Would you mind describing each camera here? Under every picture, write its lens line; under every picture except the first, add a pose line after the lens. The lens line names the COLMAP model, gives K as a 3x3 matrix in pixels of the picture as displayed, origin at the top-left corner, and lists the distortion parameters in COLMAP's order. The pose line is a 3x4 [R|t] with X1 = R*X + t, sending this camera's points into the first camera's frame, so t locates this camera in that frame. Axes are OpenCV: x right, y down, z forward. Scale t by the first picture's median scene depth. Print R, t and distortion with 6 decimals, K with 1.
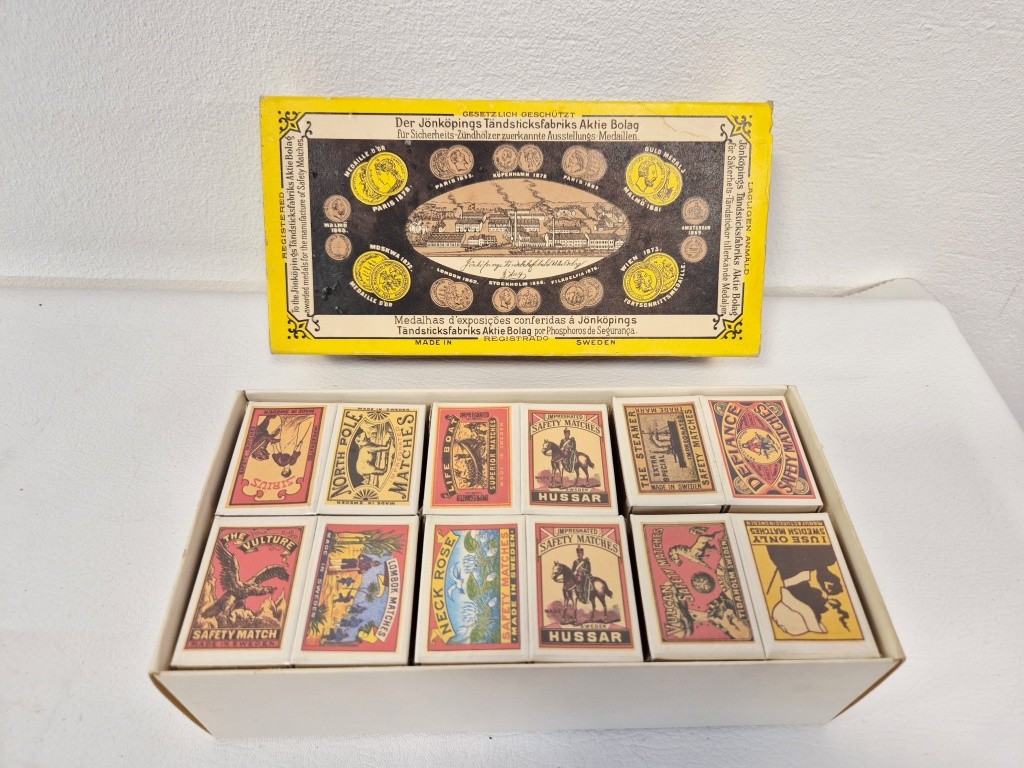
lens RADIAL K [[692.1, 0, 507.3], [0, 692.1, 381.7], [0, 0, 1]] dist [0.042554, -0.050442]
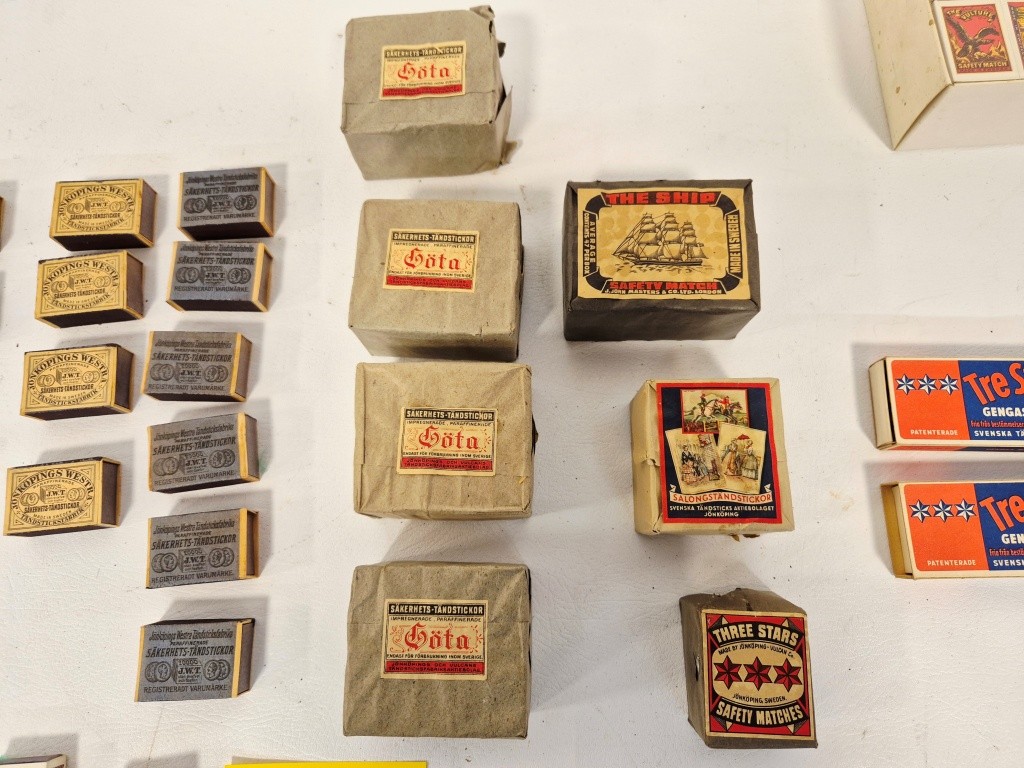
lens RADIAL K [[692.1, 0, 507.3], [0, 692.1, 381.7], [0, 0, 1]] dist [0.042554, -0.050442]
pose [[0.997223, -0.035516, -0.065456, -0.998662], [0.062184, 0.880754, 0.469474, 0.119962], [0.040976, -0.472241, 0.880517, -0.614160]]
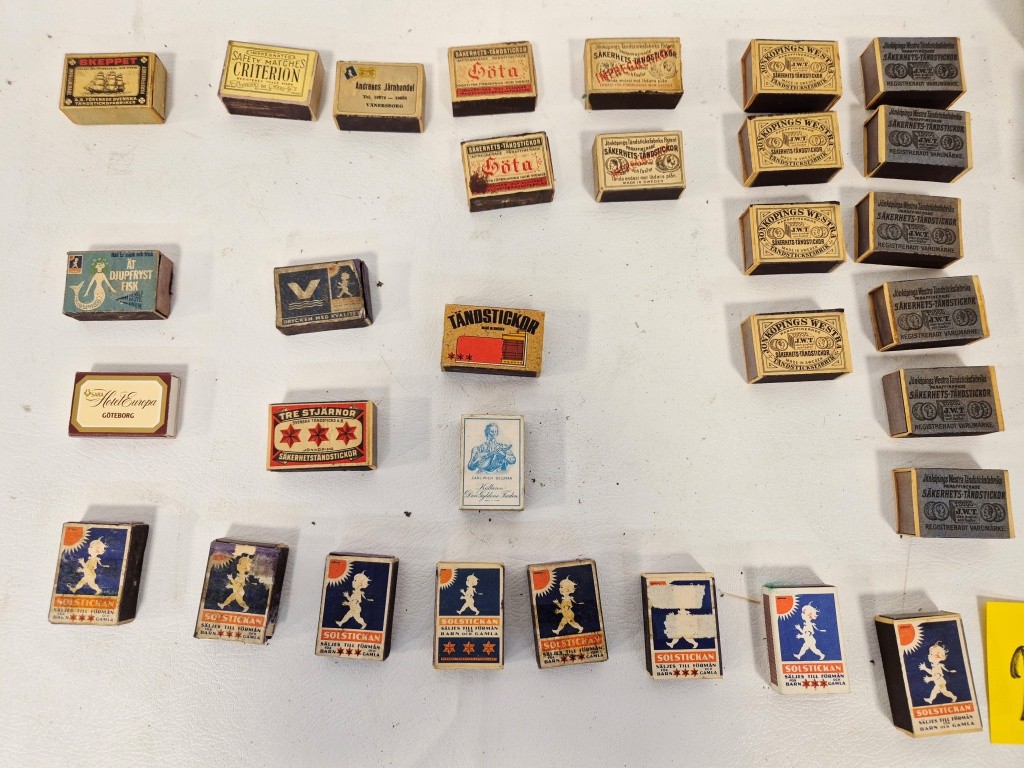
lens RADIAL K [[692.1, 0, 507.3], [0, 692.1, 381.7], [0, 0, 1]] dist [0.042554, -0.050442]
pose [[0.997339, 0.030380, -0.066266, -2.270332], [0.008686, 0.853022, 0.521802, 0.212448], [0.072379, -0.520989, 0.850489, -0.806649]]
